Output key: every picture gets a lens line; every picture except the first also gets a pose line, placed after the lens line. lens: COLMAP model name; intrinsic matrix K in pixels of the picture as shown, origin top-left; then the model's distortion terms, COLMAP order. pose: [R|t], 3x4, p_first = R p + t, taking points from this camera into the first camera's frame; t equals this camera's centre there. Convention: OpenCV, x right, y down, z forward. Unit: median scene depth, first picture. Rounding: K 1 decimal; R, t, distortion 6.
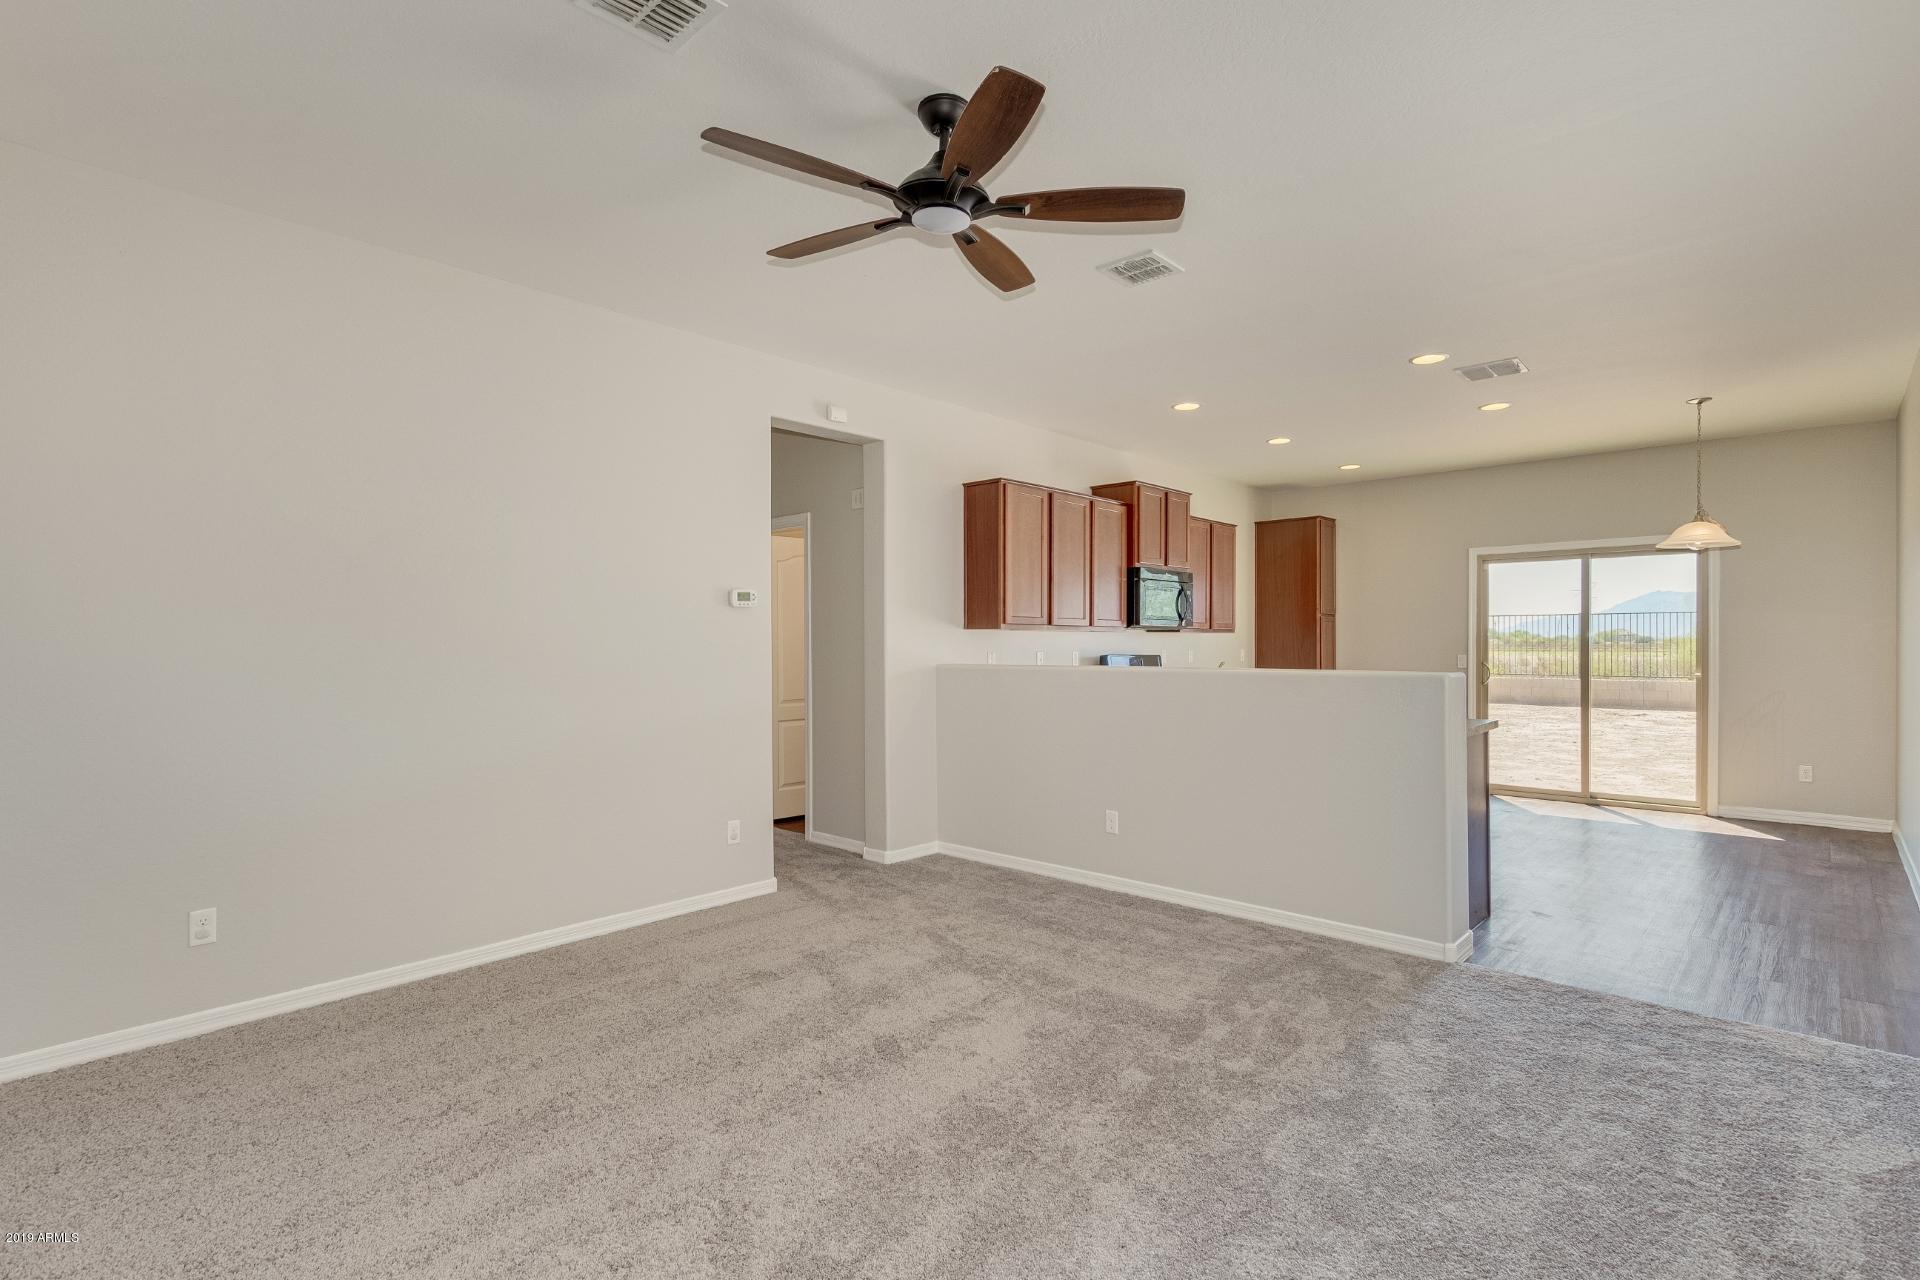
lens RADIAL K [[937.4, 0, 962.6], [0, 937.4, 646.3], [0, 0, 1]] dist [0.005976, 0.000646]
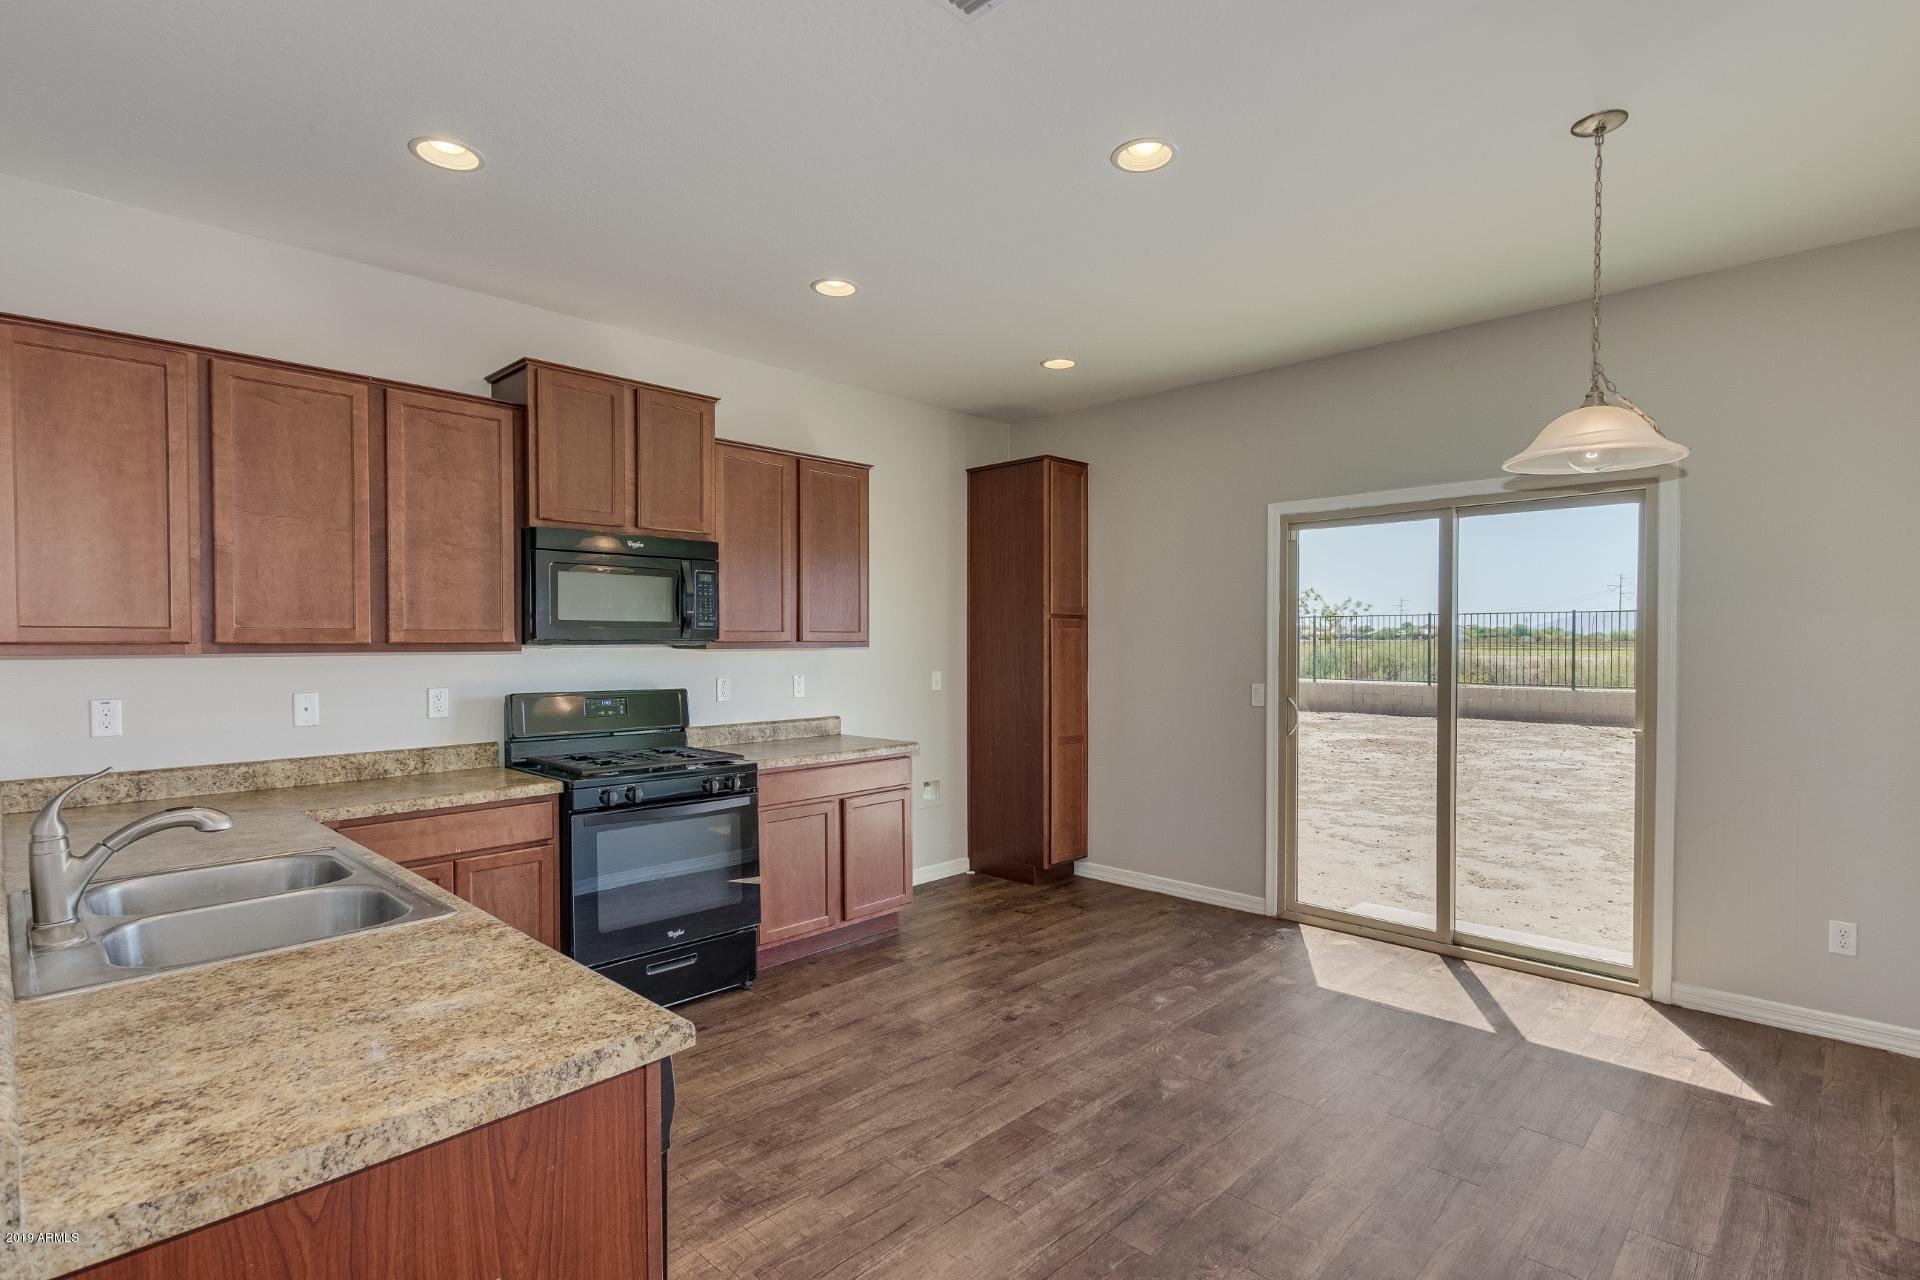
lens RADIAL K [[937.4, 0, 962.1], [0, 937.4, 652.6], [0, 0, 1]] dist [0.005976, 0.000646]
pose [[0.999609, 0.003228, -0.027783, 0.382450], [-0.002927, 0.999937, 0.010861, -0.017141], [0.027817, -0.010775, 0.999555, 0.422942]]
